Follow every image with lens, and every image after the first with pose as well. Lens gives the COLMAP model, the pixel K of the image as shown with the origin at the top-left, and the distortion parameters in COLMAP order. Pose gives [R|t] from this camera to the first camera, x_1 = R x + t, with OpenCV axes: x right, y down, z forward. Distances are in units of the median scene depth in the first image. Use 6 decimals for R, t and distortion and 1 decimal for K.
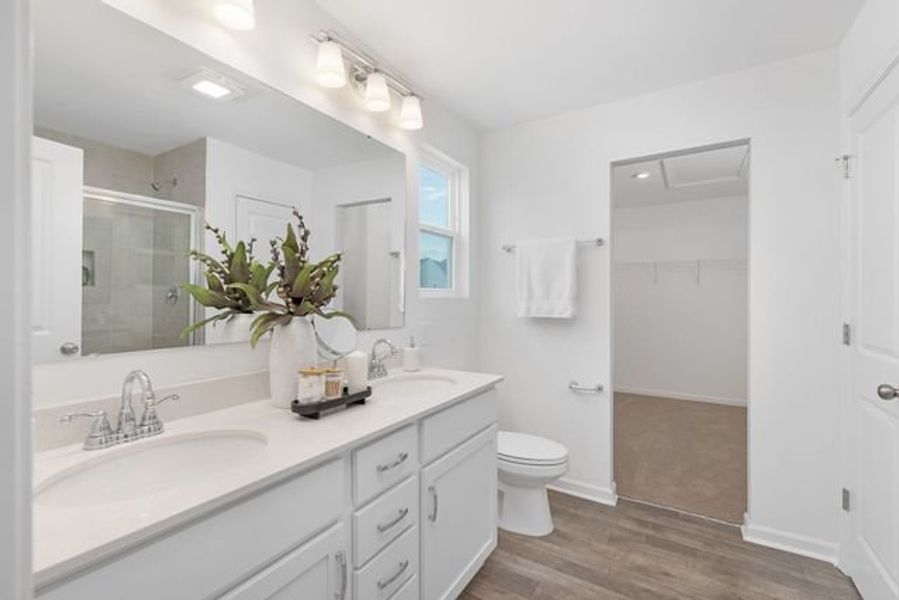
lens RADIAL K [[378.6, 0, 445.2], [0, 378.6, 296.9], [0, 0, 1]] dist [-0.029450, 0.007734]
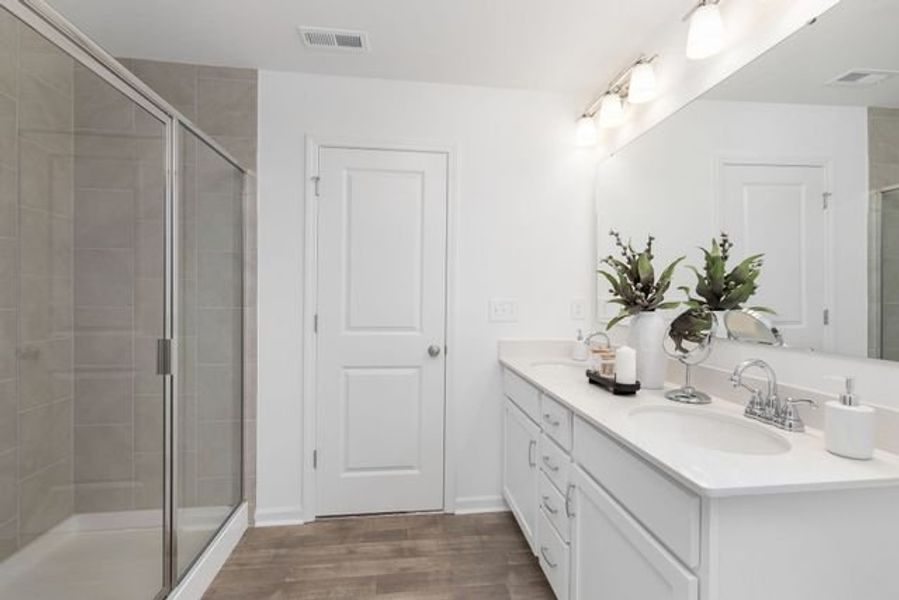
lens RADIAL K [[378.6, 0, 445.2], [0, 378.6, 296.9], [0, 0, 1]] dist [-0.029450, 0.007734]
pose [[-0.771264, -0.005735, -0.636489, 0.981632], [-0.013152, 0.999890, 0.006927, -0.000870], [0.636379, 0.013713, -0.771254, 1.626767]]
